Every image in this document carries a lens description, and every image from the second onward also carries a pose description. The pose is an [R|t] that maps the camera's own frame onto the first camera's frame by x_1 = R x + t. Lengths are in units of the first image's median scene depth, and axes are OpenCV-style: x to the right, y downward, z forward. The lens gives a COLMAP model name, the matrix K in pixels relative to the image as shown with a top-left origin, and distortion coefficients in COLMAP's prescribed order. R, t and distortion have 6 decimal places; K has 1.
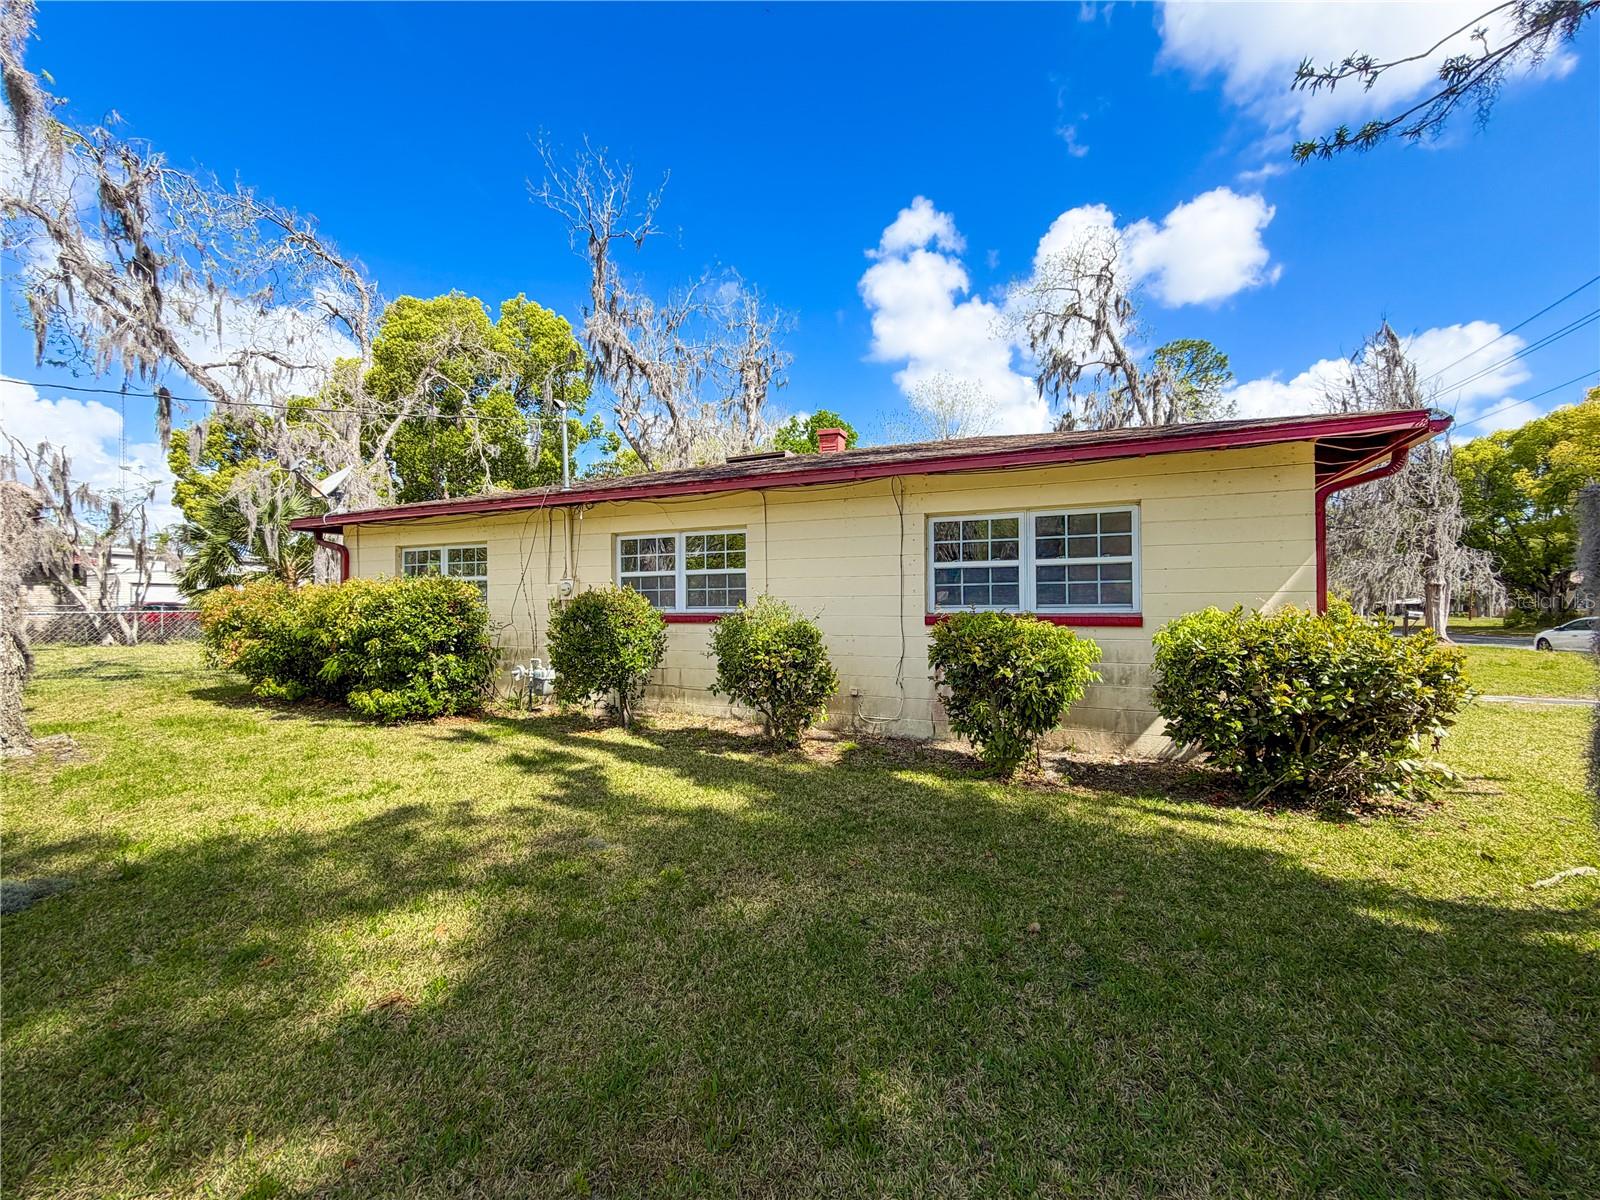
lens RADIAL K [[638.8, 0, 790.6], [0, 638.8, 603.0], [0, 0, 1]] dist [0.000065, -0.000523]
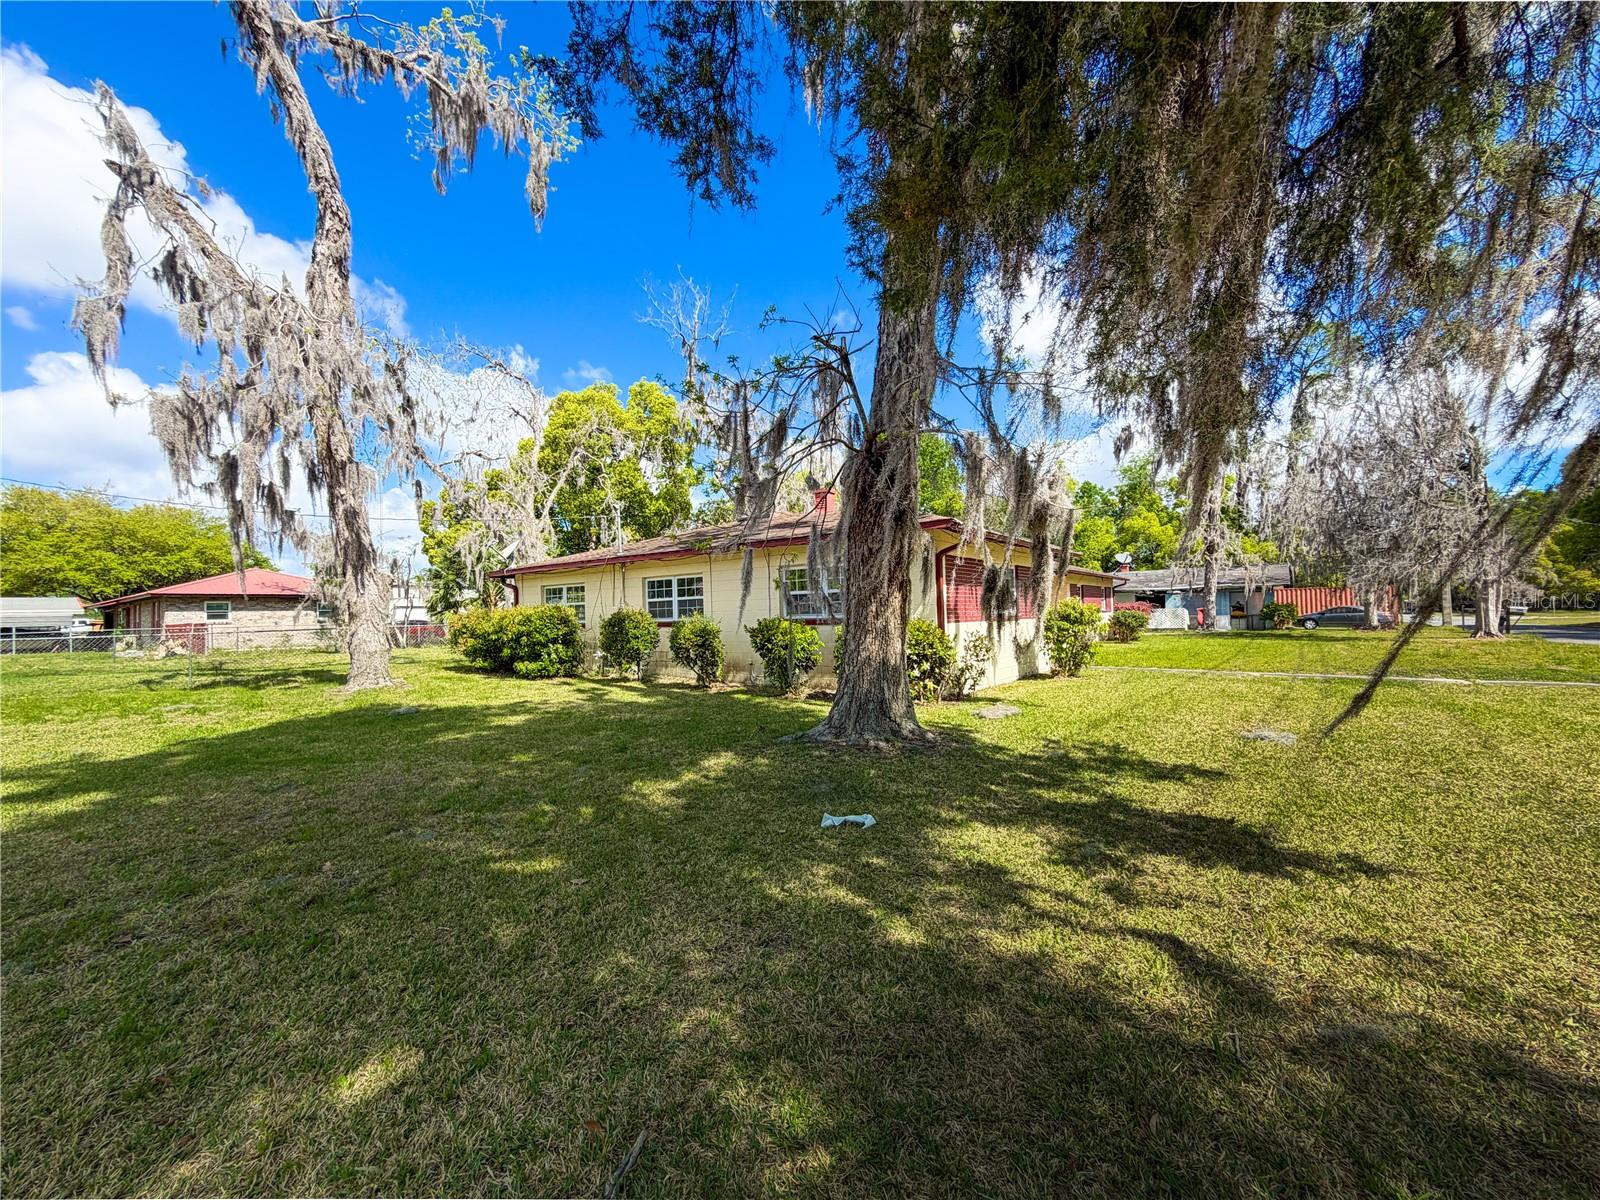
lens RADIAL K [[638.8, 0, 799.4], [0, 638.8, 604.6], [0, 0, 1]] dist [0.000065, -0.000523]
pose [[0.975344, -0.023207, -0.219468, 0.450132], [0.021121, 0.999707, -0.011848, -0.001724], [0.219679, 0.006920, 0.975548, -0.545274]]
